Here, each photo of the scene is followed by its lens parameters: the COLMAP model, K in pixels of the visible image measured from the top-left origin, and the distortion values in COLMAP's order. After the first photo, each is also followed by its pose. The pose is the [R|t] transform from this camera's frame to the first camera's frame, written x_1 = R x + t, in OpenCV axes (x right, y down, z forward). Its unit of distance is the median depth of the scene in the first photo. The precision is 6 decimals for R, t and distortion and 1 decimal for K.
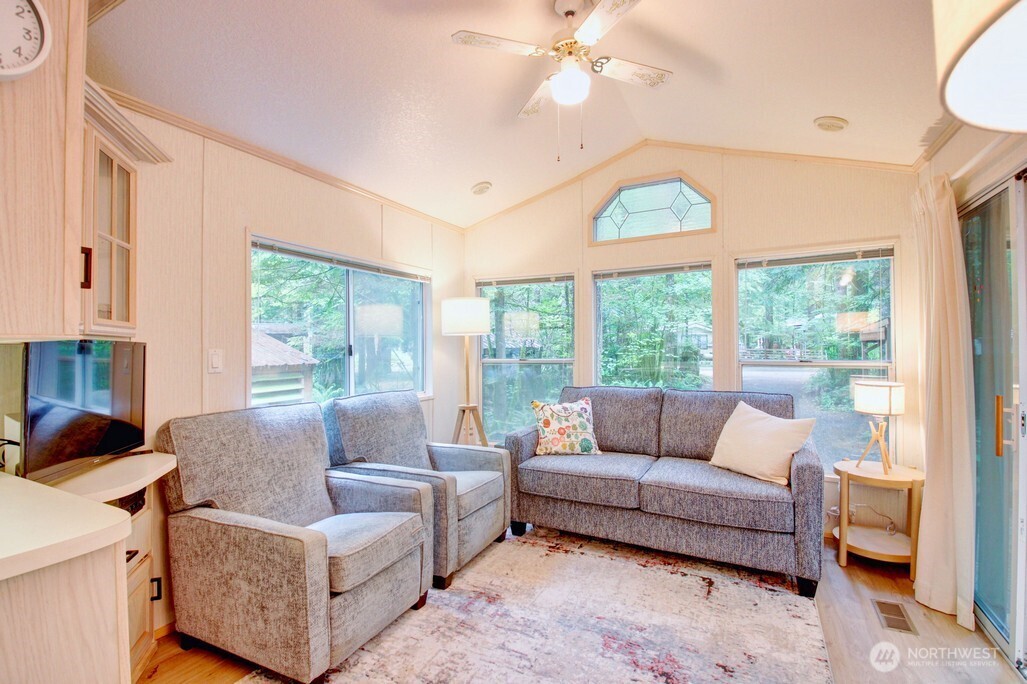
lens RADIAL K [[474.4, 0, 513.5], [0, 474.4, 344.8], [0, 0, 1]] dist [0.020240, -0.033517]
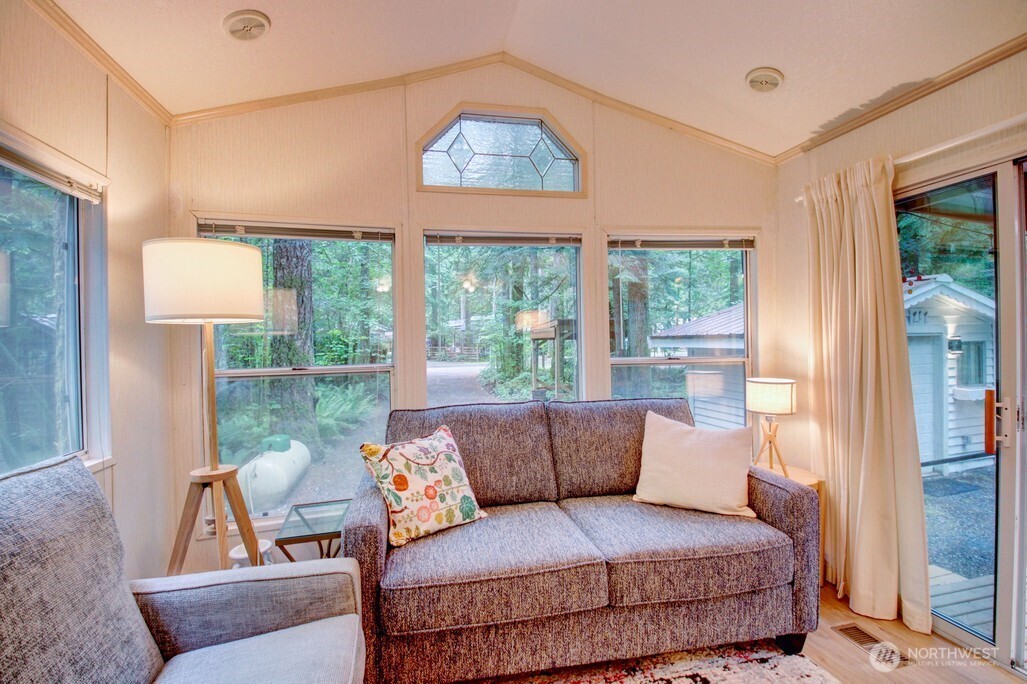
lens RADIAL K [[474.4, 0, 513.5], [0, 474.4, 344.8], [0, 0, 1]] dist [0.020240, -0.033517]
pose [[0.780828, -0.009859, 0.624668, -0.177604], [0.008712, 0.999950, 0.004892, 0.002230], [-0.624685, 0.001622, 0.780875, 0.491139]]
